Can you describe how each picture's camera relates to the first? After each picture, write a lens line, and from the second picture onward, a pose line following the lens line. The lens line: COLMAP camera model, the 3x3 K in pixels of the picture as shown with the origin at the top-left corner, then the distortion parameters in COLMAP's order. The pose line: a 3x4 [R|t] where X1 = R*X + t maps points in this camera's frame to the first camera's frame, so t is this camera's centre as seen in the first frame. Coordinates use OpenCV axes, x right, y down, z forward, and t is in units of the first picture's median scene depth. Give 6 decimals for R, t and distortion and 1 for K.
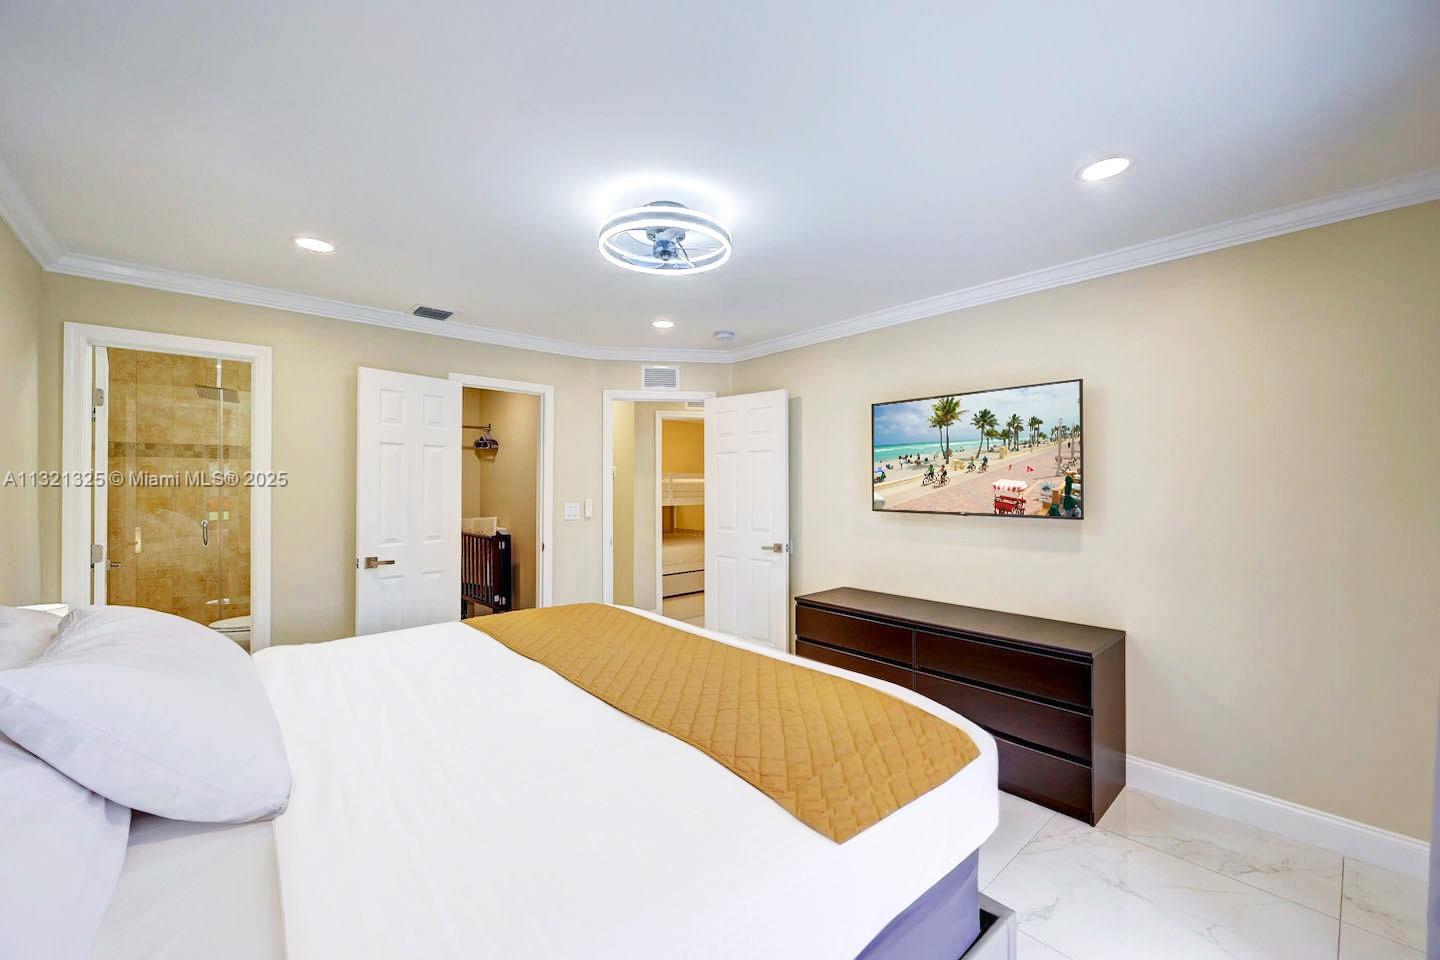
lens RADIAL K [[574.6, 0, 726.0], [0, 574.6, 481.9], [0, 0, 1]] dist [0.001988, 0.000454]
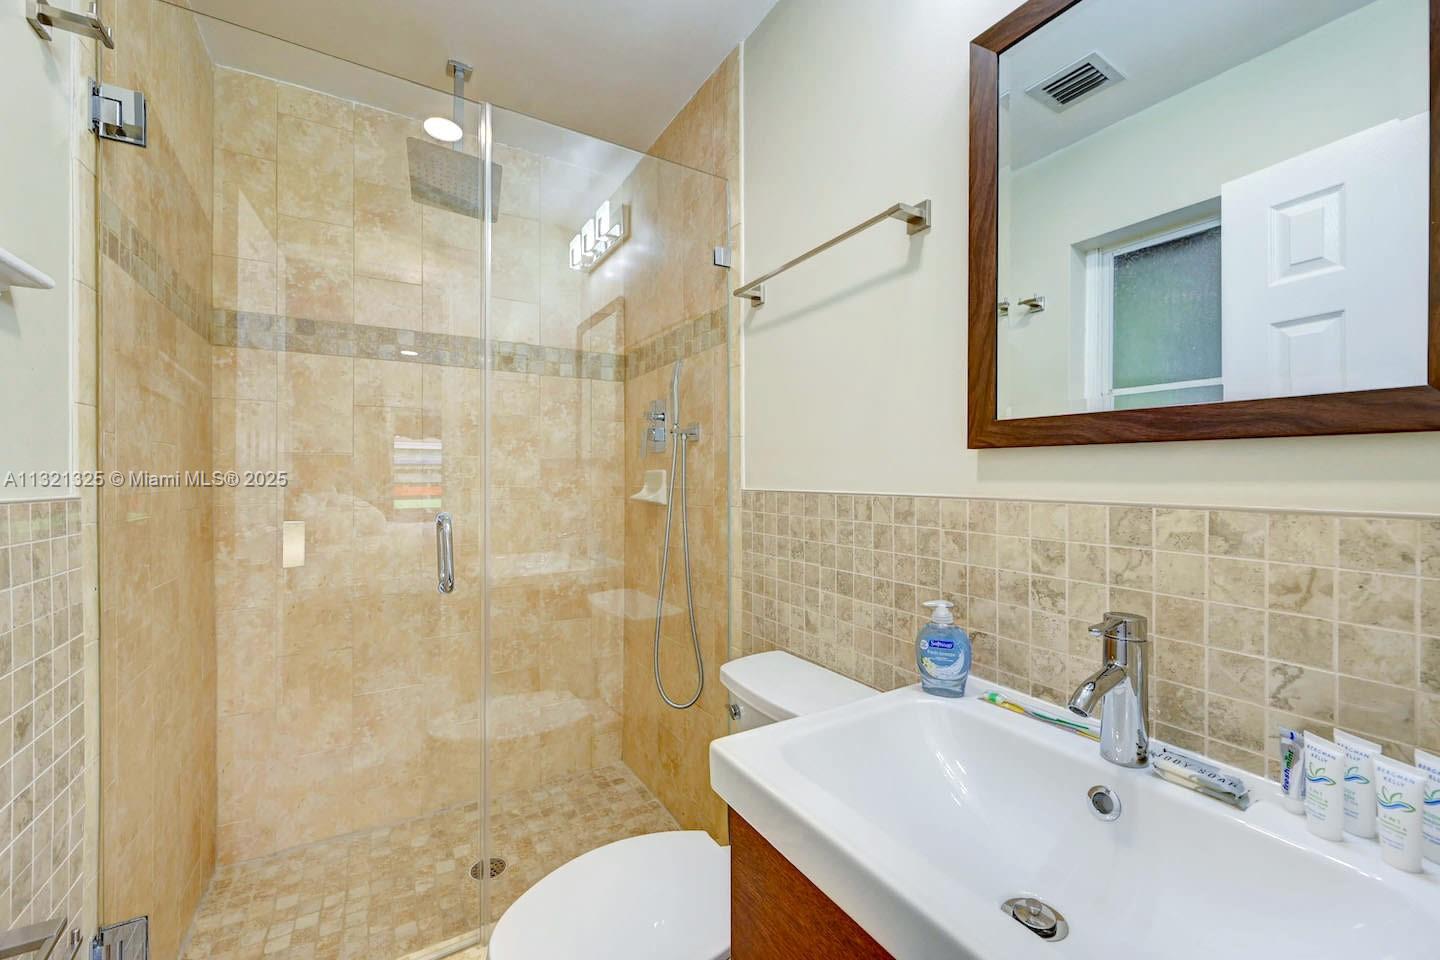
lens RADIAL K [[574.6, 0, 718.4], [0, 574.6, 478.1], [0, 0, 1]] dist [0.001988, 0.000454]
pose [[0.983327, 0.007784, -0.181678, -0.627594], [-0.006739, 0.999957, 0.006366, 0.039643], [0.181720, -0.005036, 0.983337, 0.640990]]
